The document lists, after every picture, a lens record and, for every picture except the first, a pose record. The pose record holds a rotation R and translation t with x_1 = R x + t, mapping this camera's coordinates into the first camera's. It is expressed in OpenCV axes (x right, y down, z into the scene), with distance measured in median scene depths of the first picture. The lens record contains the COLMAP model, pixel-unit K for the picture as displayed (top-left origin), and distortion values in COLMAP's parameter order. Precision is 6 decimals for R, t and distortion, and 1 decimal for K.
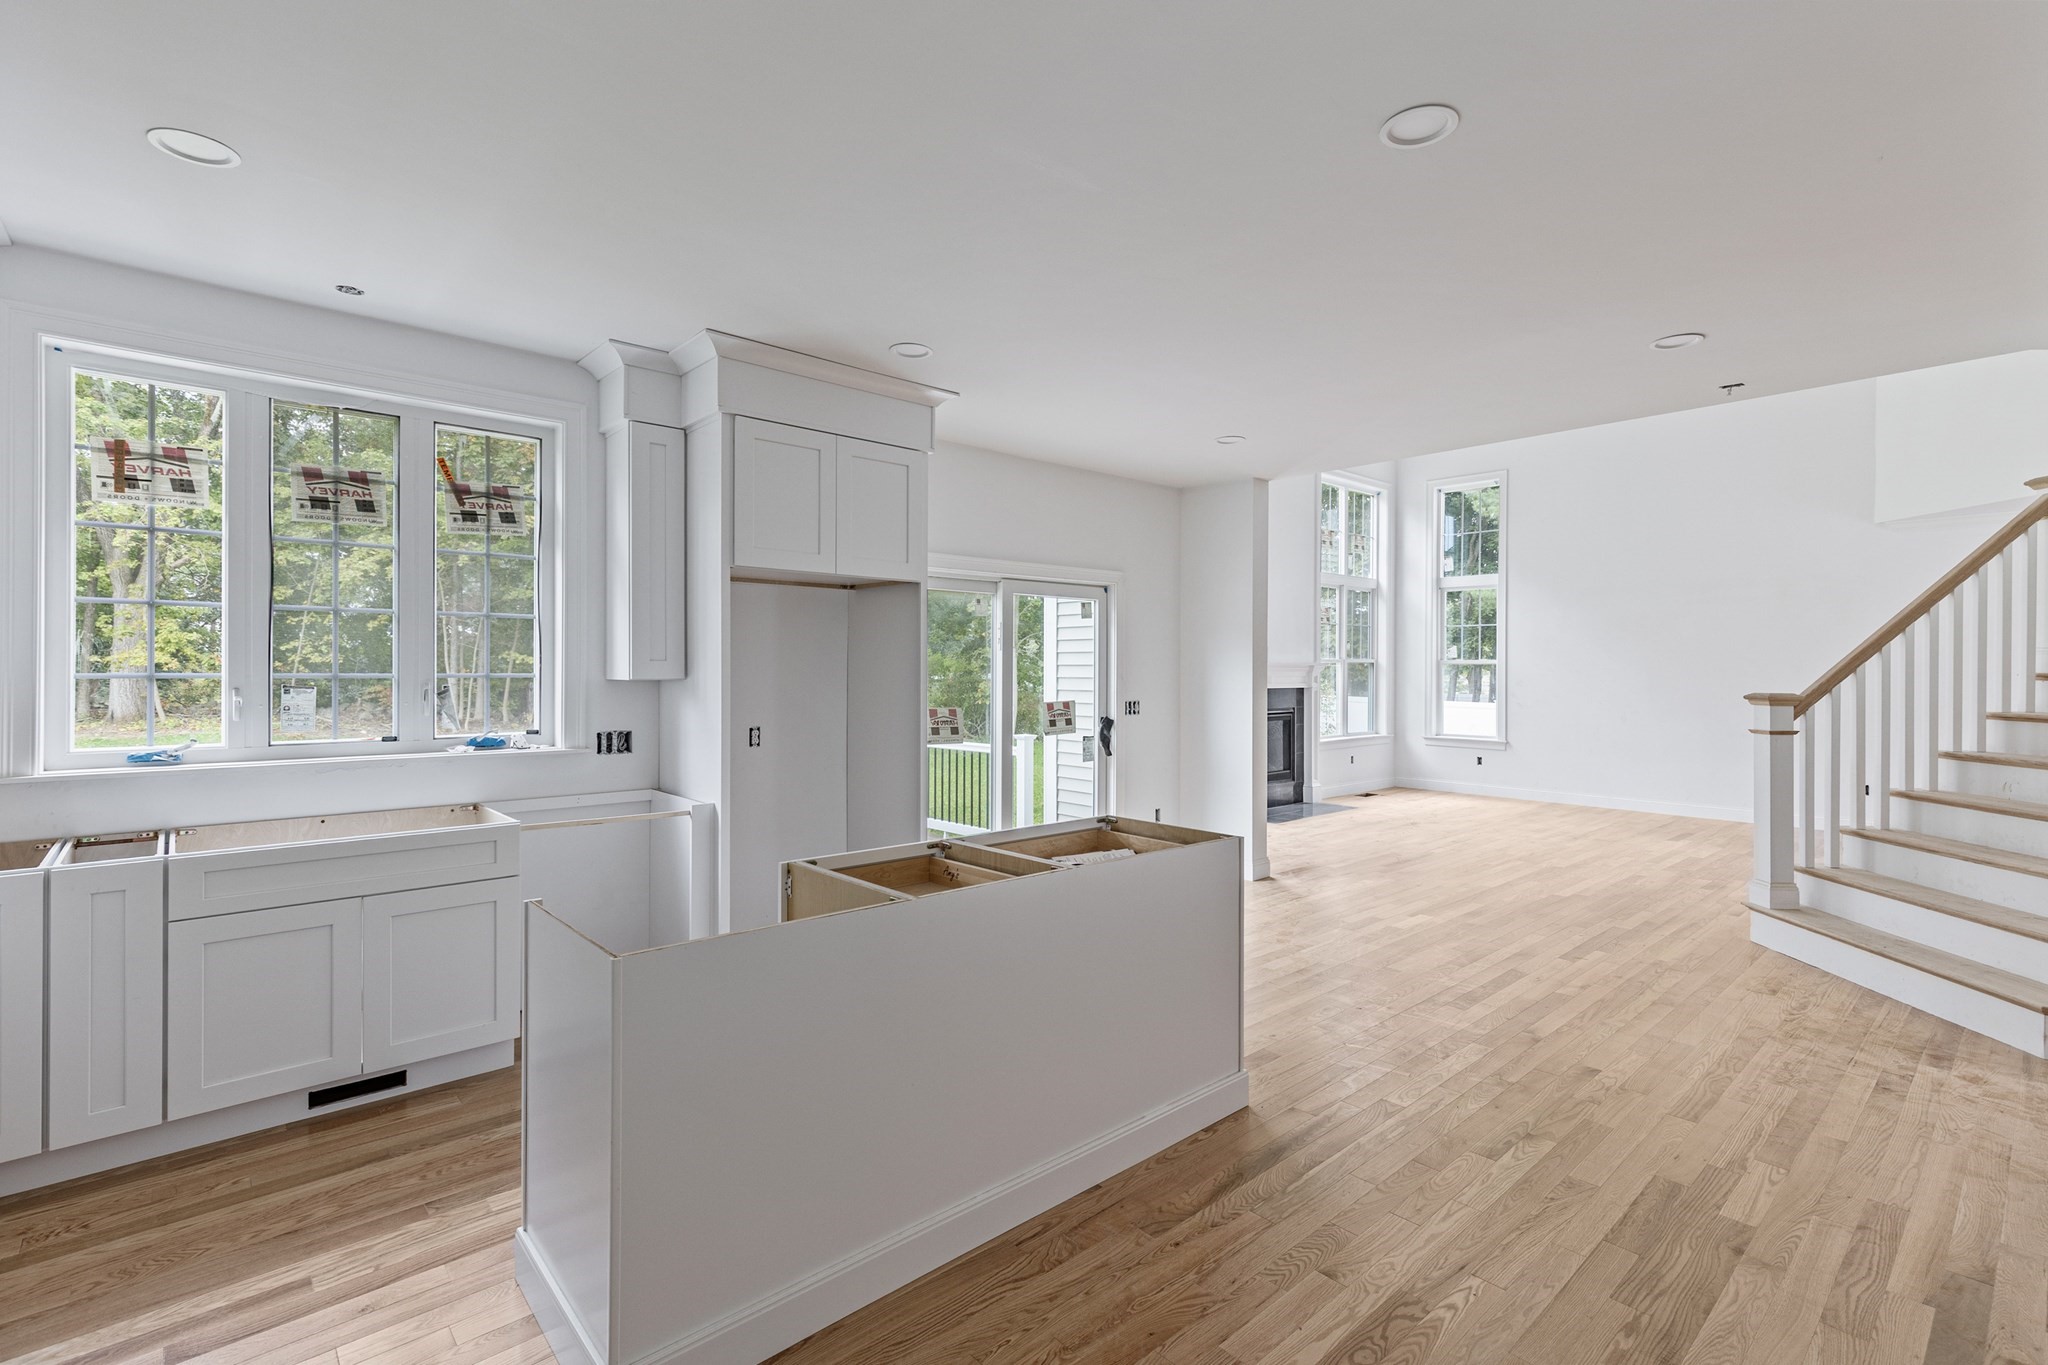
lens RADIAL K [[943.2, 0, 1028.5], [0, 943.2, 669.1], [0, 0, 1]] dist [0.006027, -0.000260]
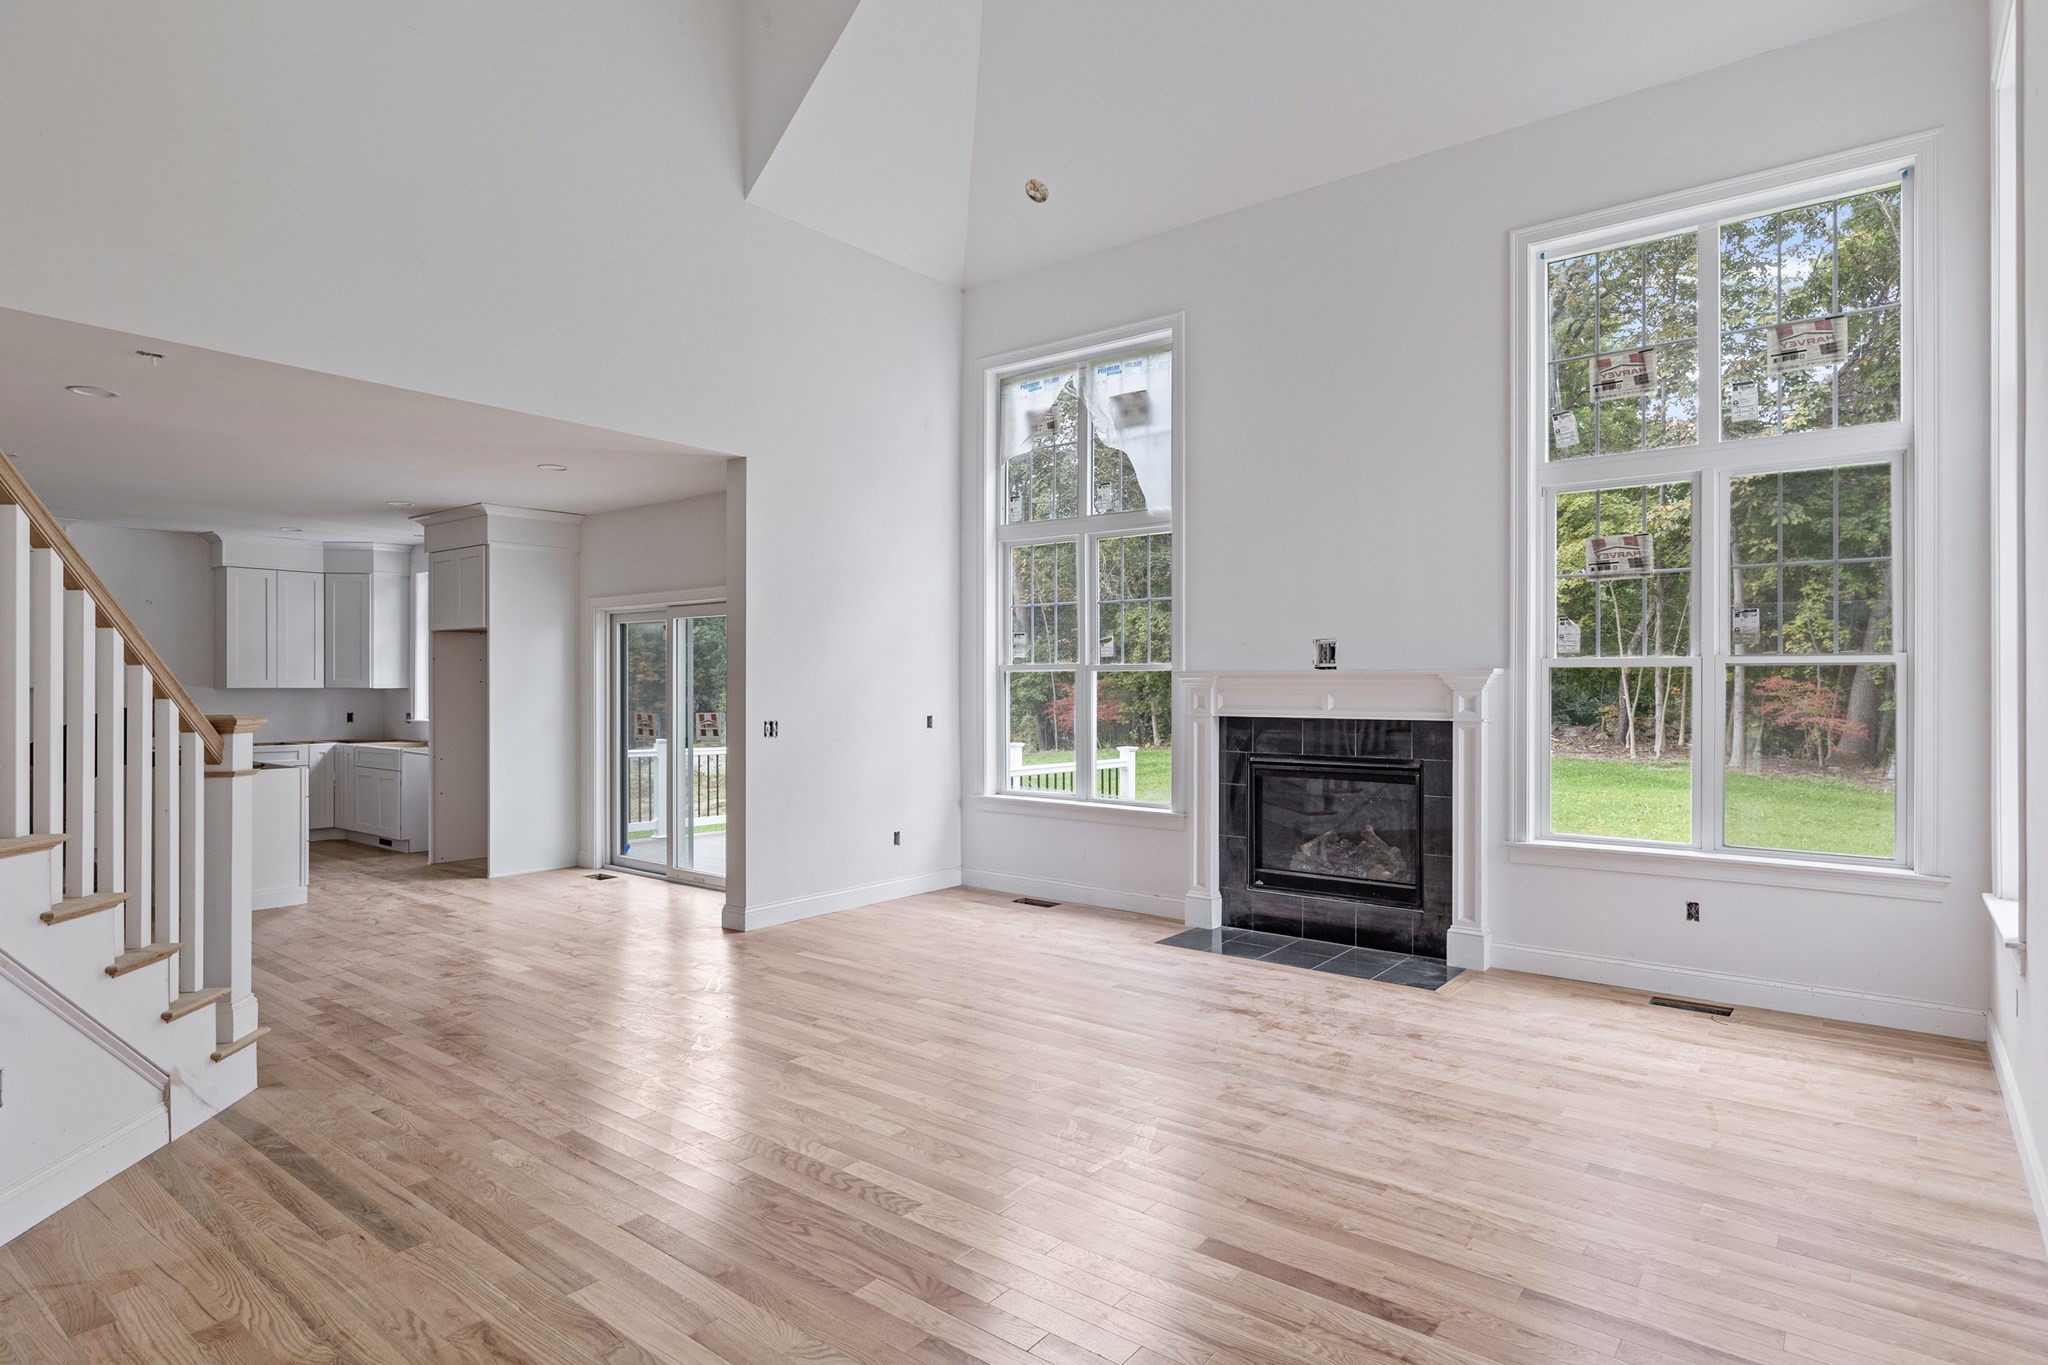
lens RADIAL K [[1085.9, 0, 1042.5], [0, 1085.9, 682.6], [0, 0, 1]] dist [-0.000478, -0.000048]
pose [[0.173045, -0.005050, -0.984901, 1.616491], [-0.001373, 0.999985, -0.005369, 0.005867], [0.984913, 0.002281, 0.173036, 1.416954]]
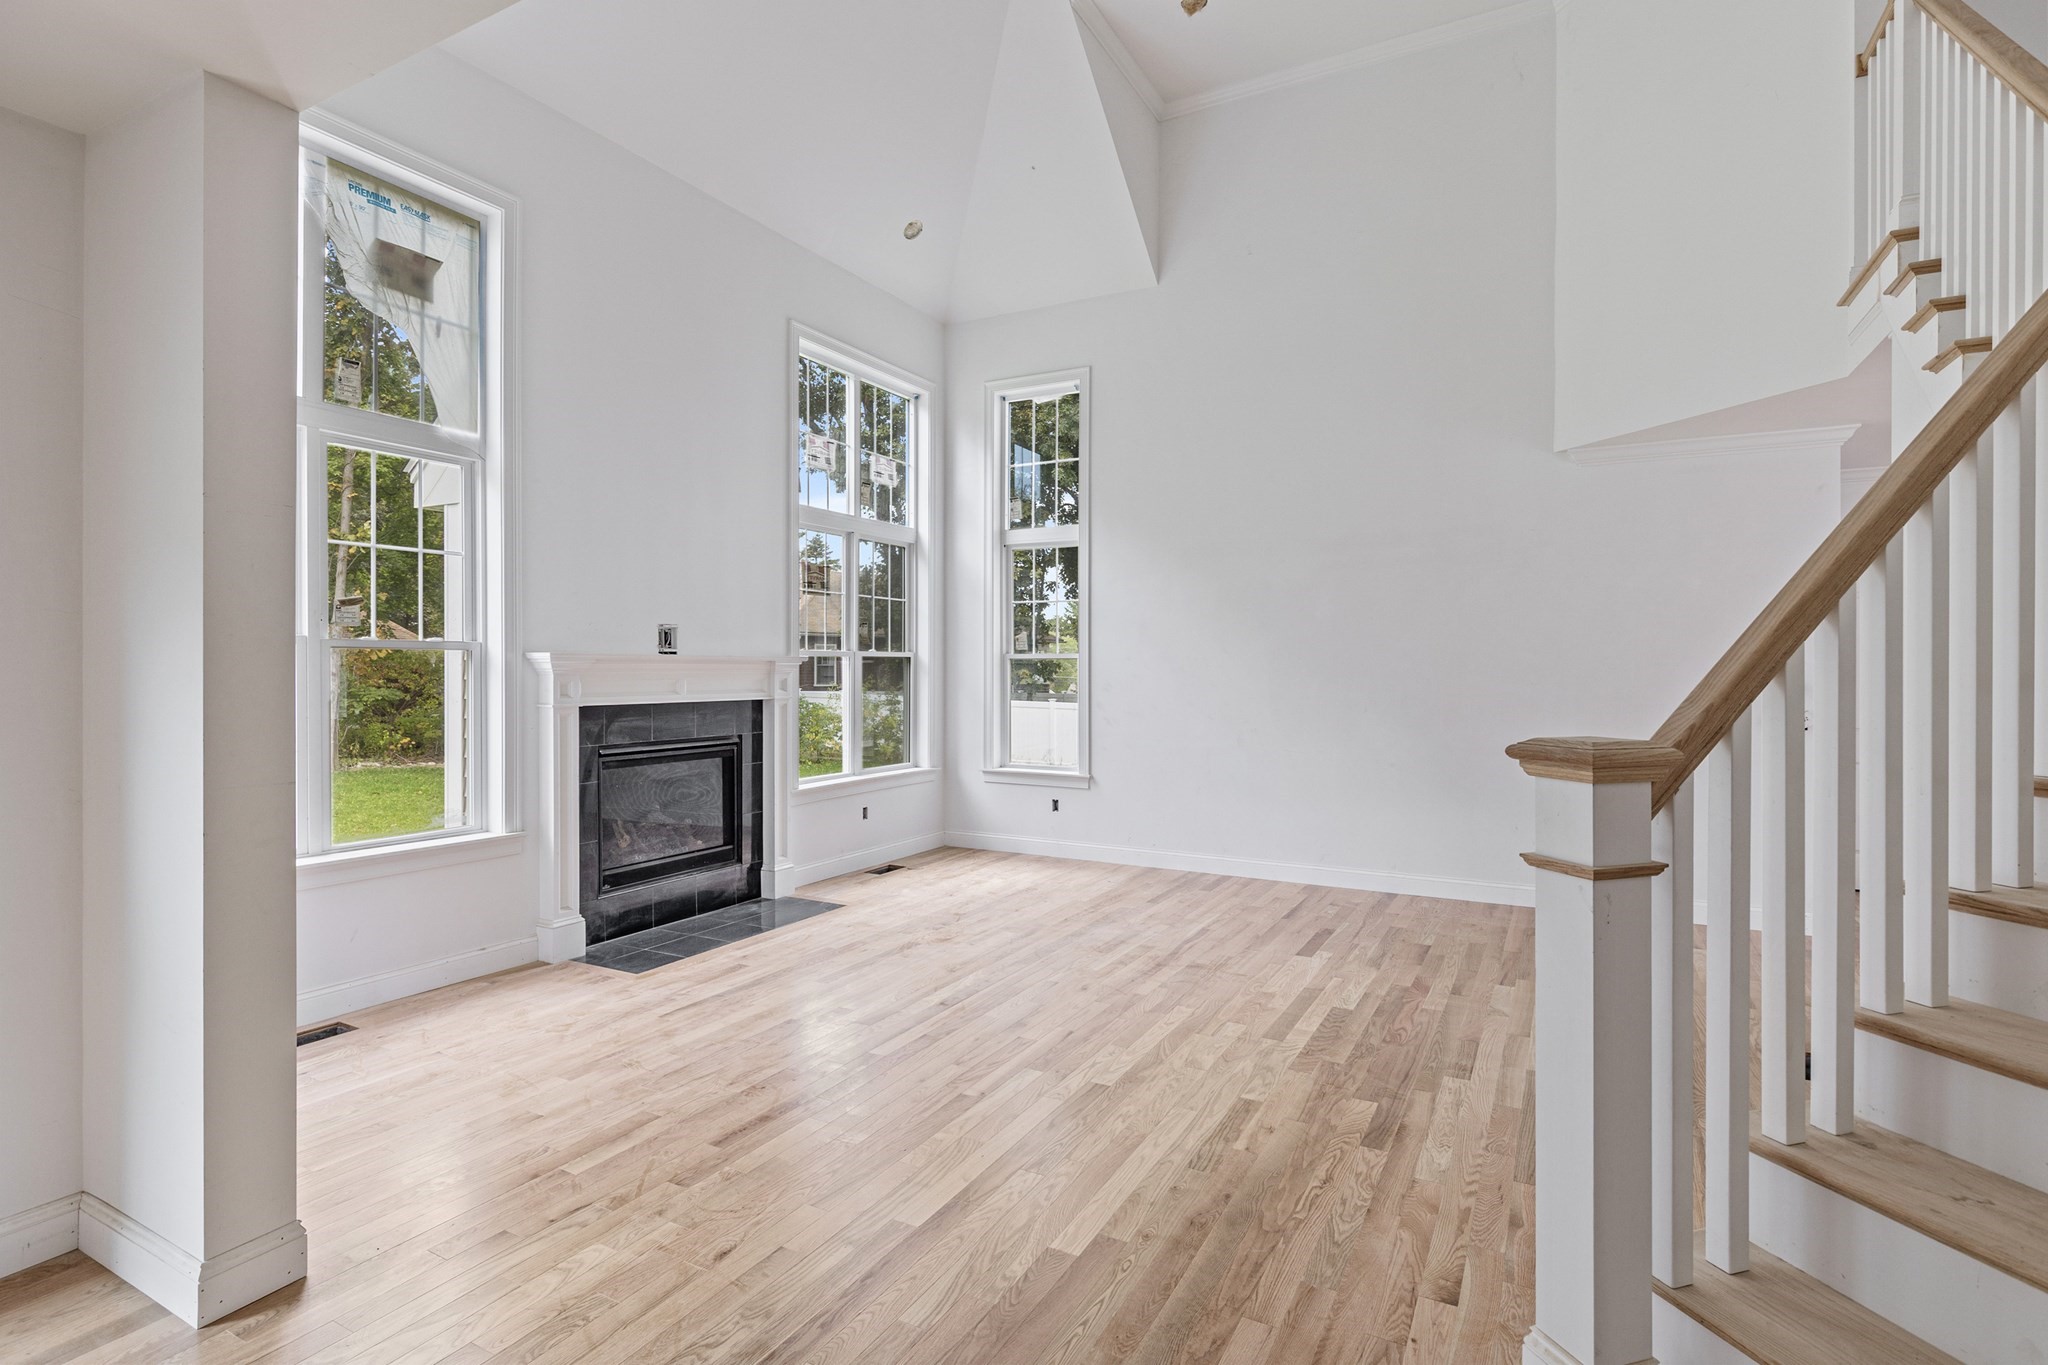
lens RADIAL K [[996.8, 0, 1034.8], [0, 996.8, 669.3], [0, 0, 1]] dist [-0.005201, 0.000425]
pose [[0.943225, -0.003905, 0.332132, 0.500482], [0.003500, 0.999992, 0.001817, 0.000935], [-0.332136, -0.000551, 0.943231, 0.744743]]
